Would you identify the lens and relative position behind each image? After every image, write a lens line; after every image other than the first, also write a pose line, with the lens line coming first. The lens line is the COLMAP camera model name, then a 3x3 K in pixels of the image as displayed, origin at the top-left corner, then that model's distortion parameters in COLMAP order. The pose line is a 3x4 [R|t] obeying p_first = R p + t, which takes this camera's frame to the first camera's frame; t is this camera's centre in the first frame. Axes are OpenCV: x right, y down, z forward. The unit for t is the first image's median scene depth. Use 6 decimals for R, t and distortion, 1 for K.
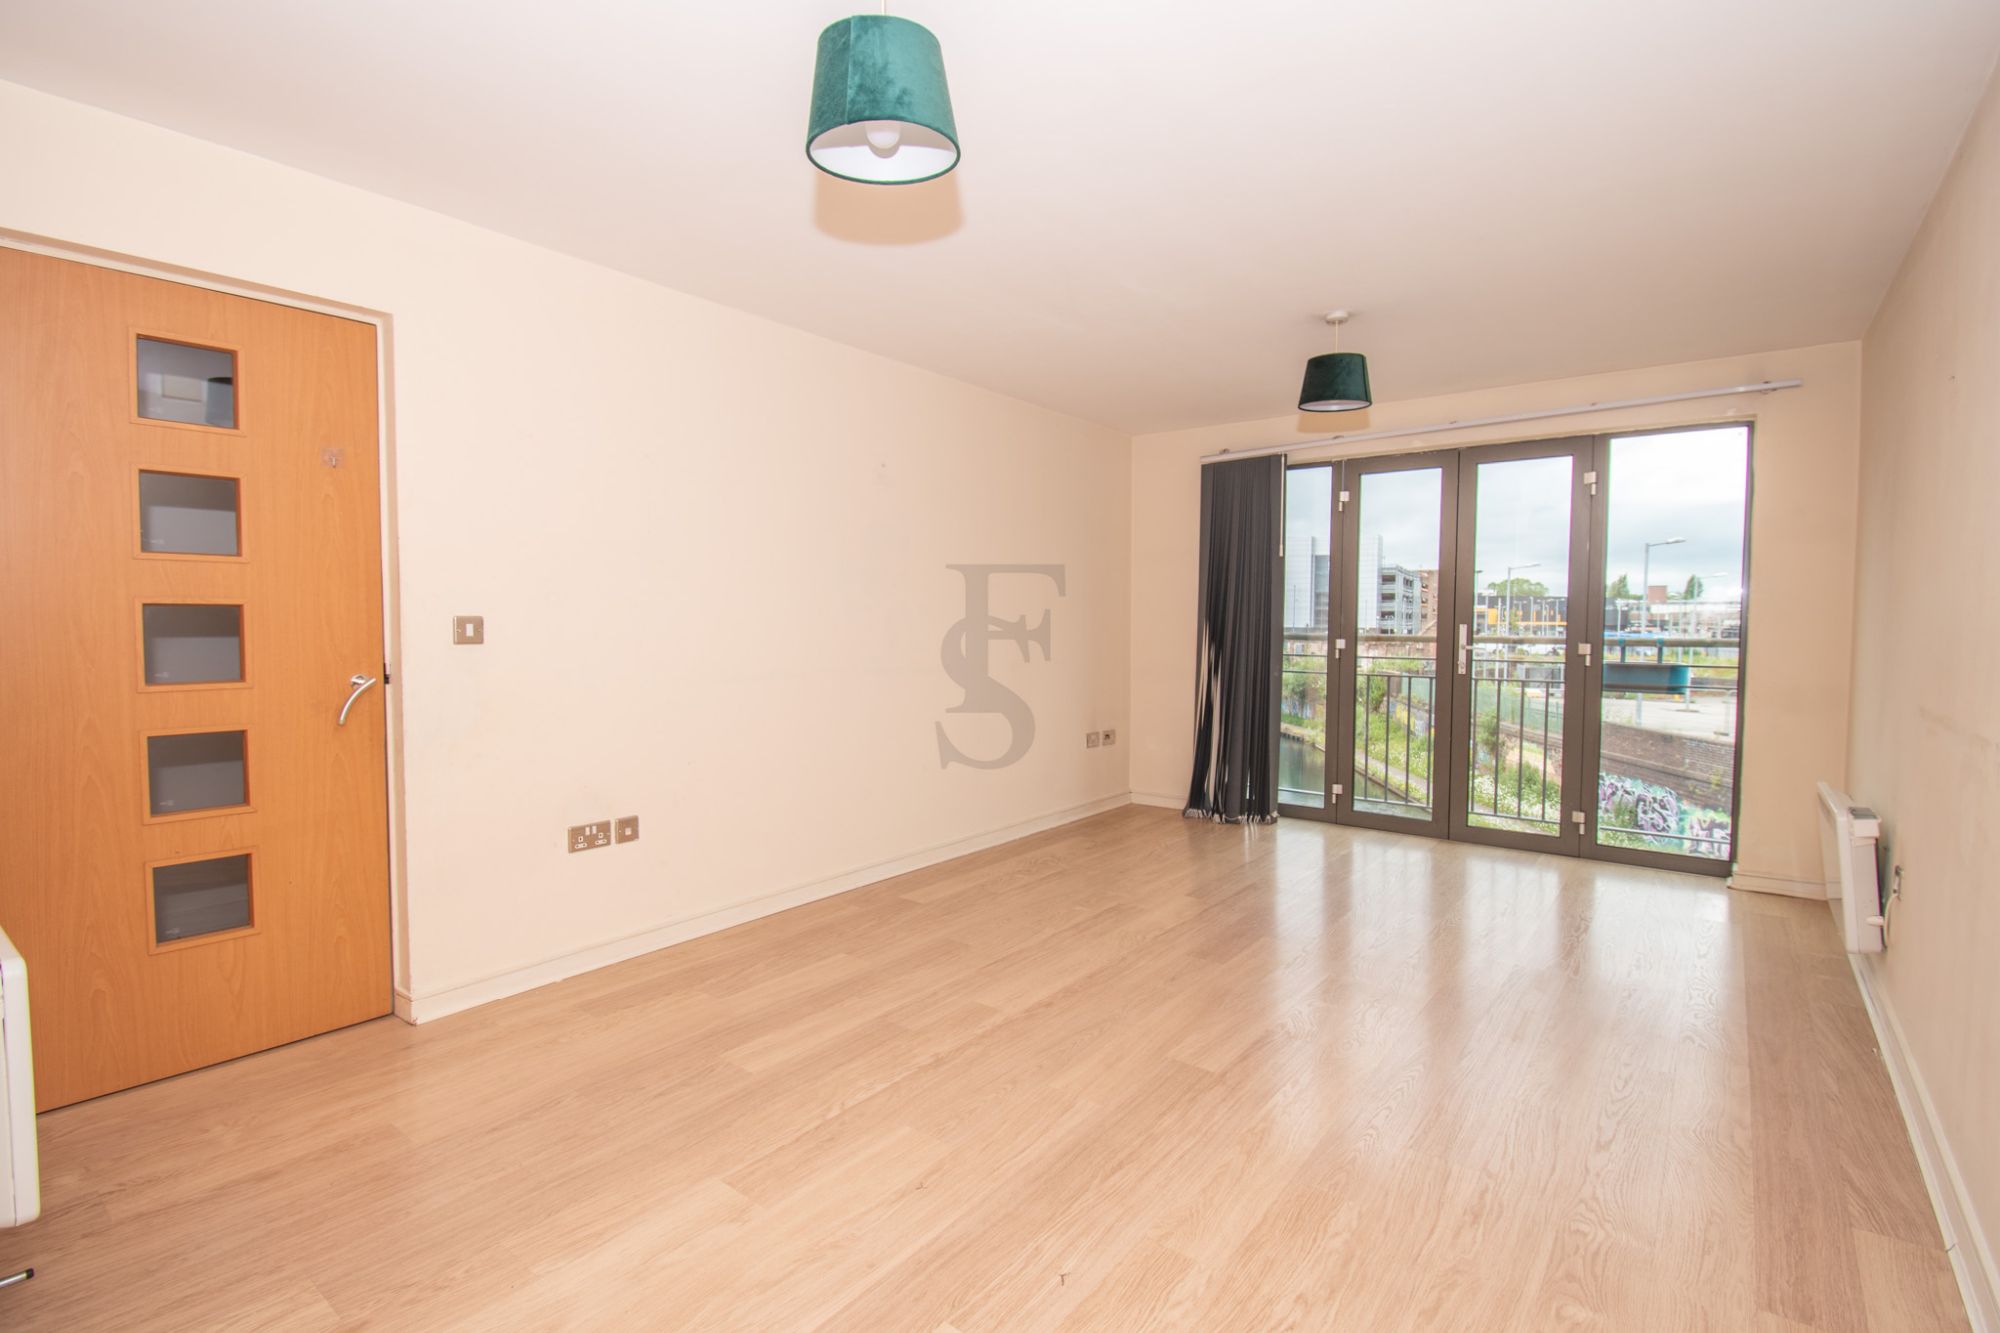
lens RADIAL K [[922.2, 0, 1047.6], [0, 922.2, 669.2], [0, 0, 1]] dist [0.019928, -0.030326]
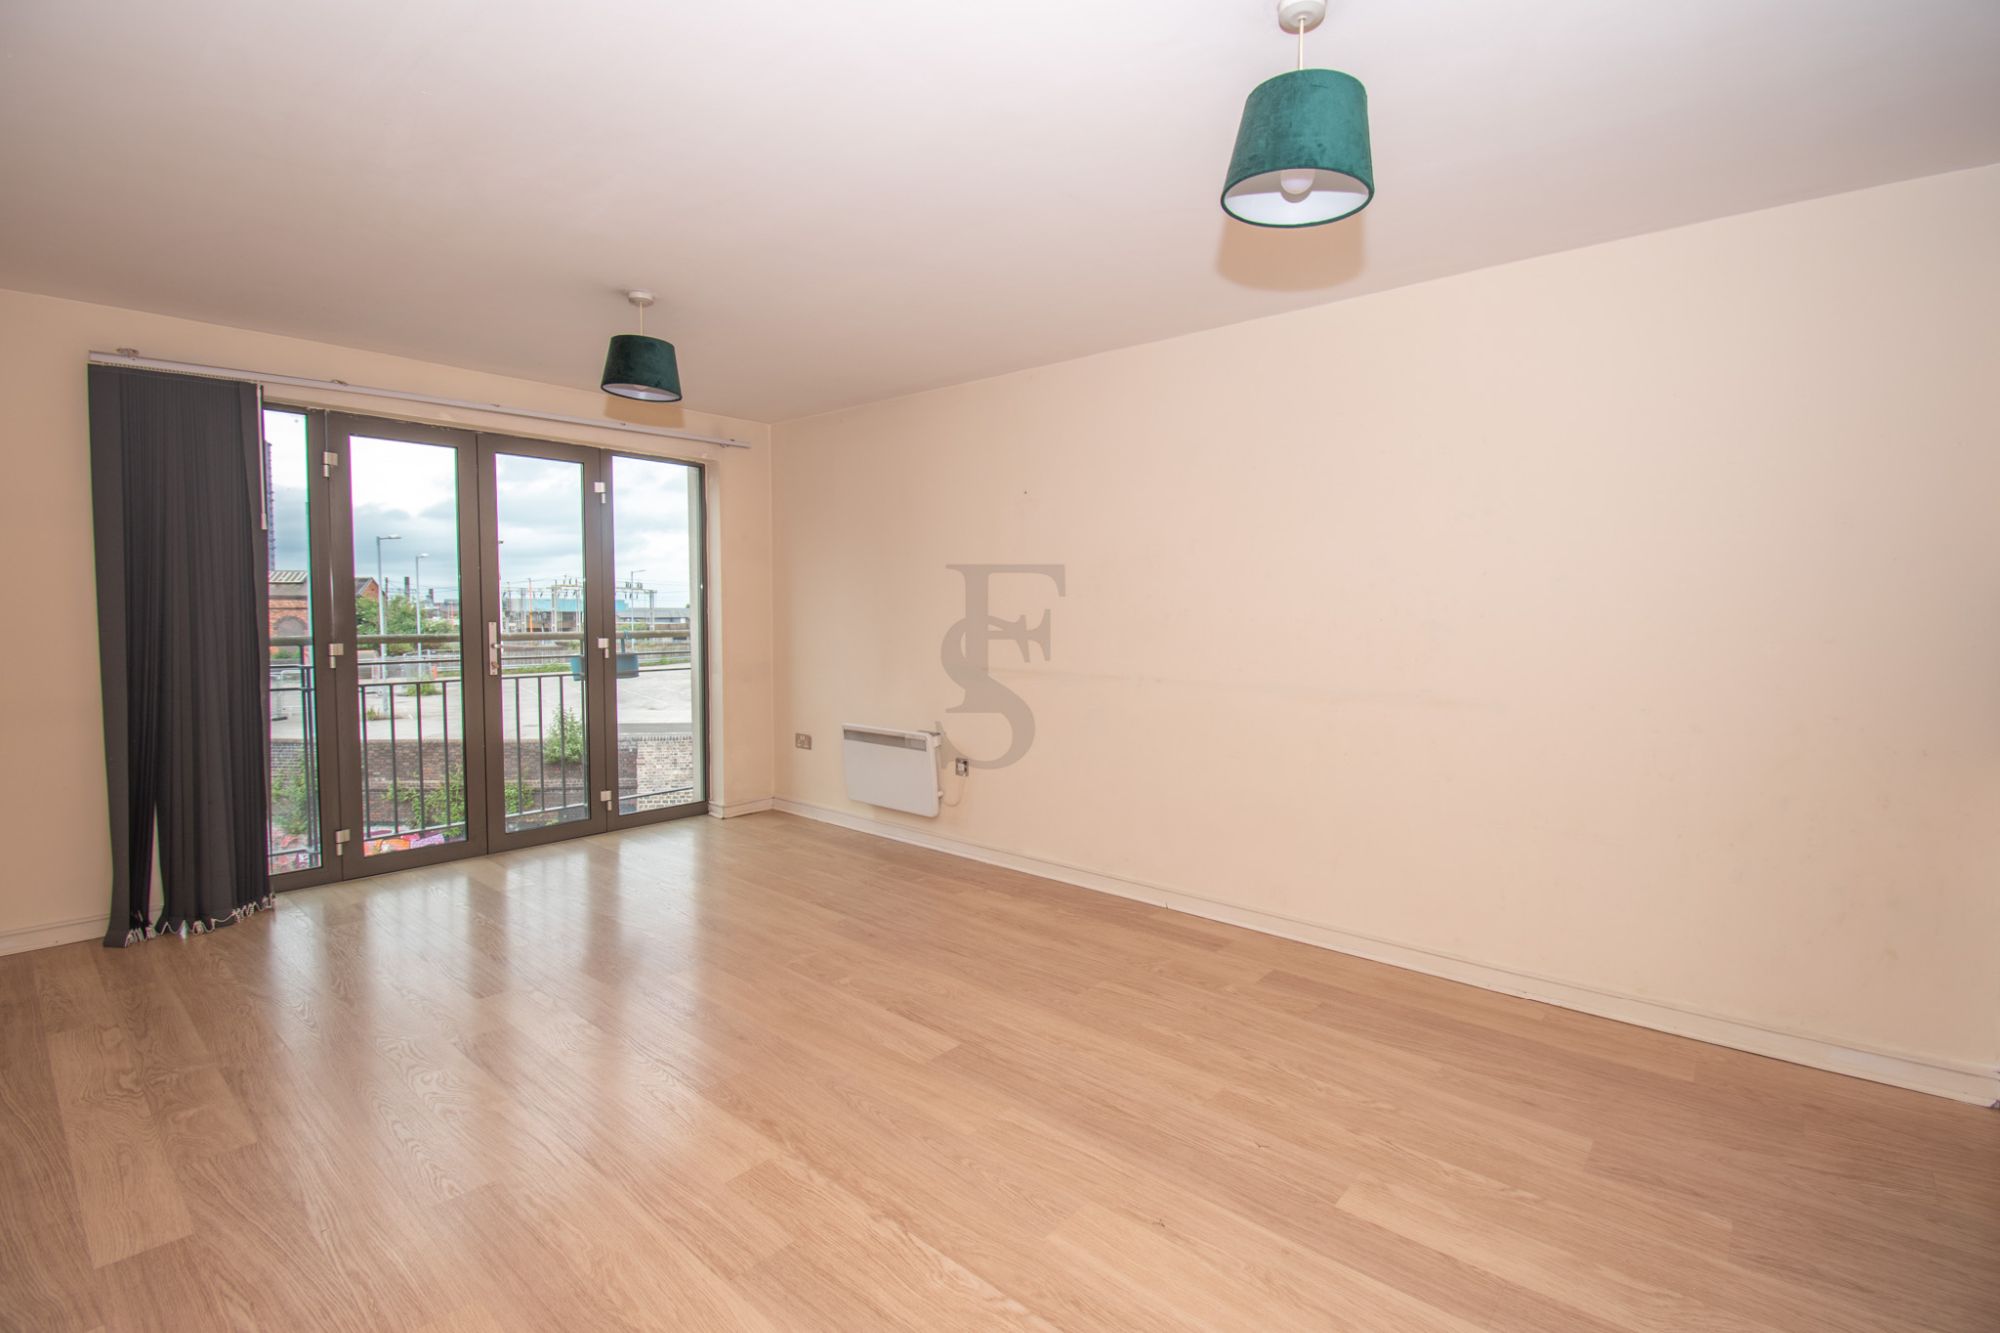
lens RADIAL K [[884.7, 0, 1001.0], [0, 884.7, 658.5], [0, 0, 1]] dist [0.021620, -0.026149]
pose [[0.084423, -0.057893, 0.994747, -0.463815], [0.049126, 0.997339, 0.053874, -0.040049], [-0.995218, 0.044320, 0.087042, 0.470364]]
